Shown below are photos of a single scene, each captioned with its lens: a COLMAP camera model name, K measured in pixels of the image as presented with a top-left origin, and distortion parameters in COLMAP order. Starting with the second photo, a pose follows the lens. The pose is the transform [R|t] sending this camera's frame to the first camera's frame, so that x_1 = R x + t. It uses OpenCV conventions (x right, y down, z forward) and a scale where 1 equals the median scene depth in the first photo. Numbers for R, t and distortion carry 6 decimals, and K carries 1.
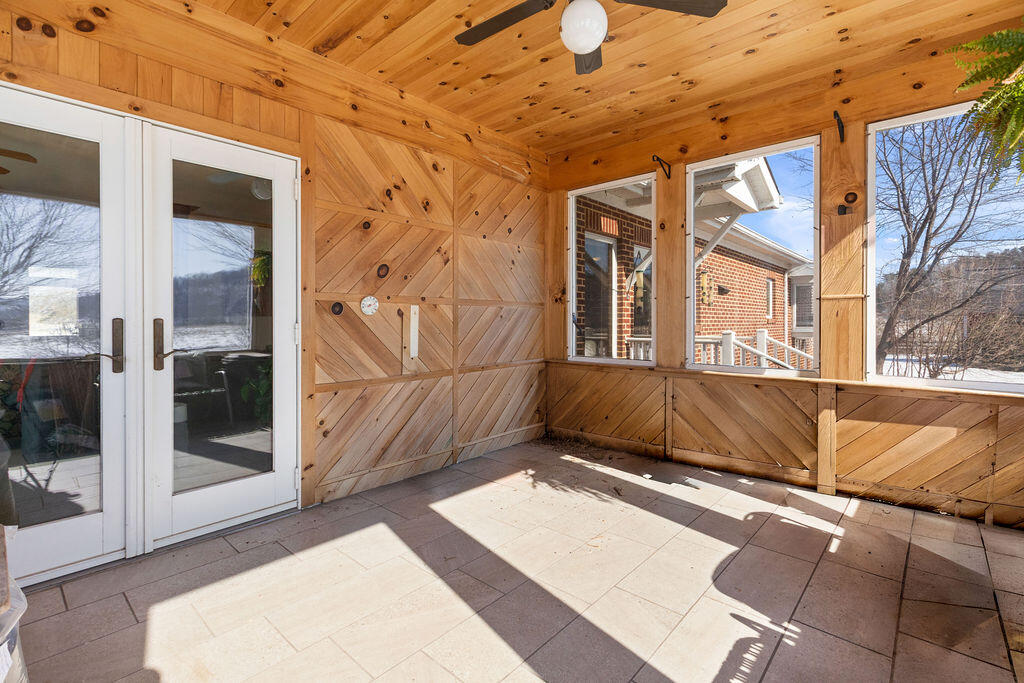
lens RADIAL K [[467.7, 0, 524.0], [0, 467.7, 324.3], [0, 0, 1]] dist [0.000858, 0.000038]
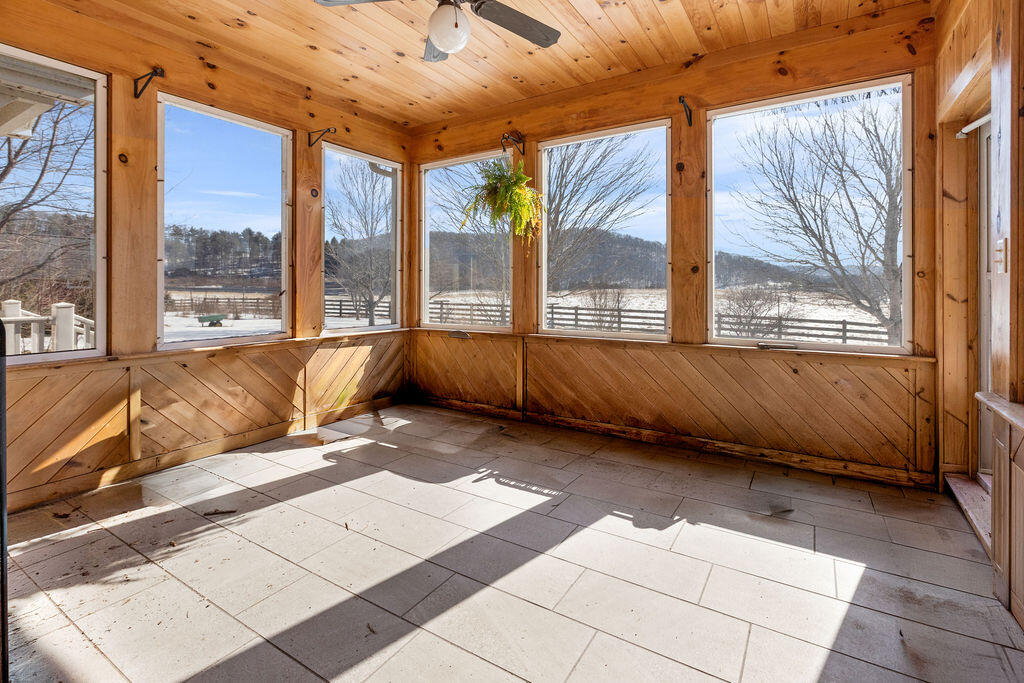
lens RADIAL K [[476.0, 0, 510.1], [0, 476.0, 303.3], [0, 0, 1]] dist [-0.000539, -0.000075]
pose [[-0.149322, -0.032490, 0.988255, -0.659857], [0.003537, 0.999436, 0.033392, -0.013569], [-0.988782, 0.008481, -0.149123, 0.660550]]
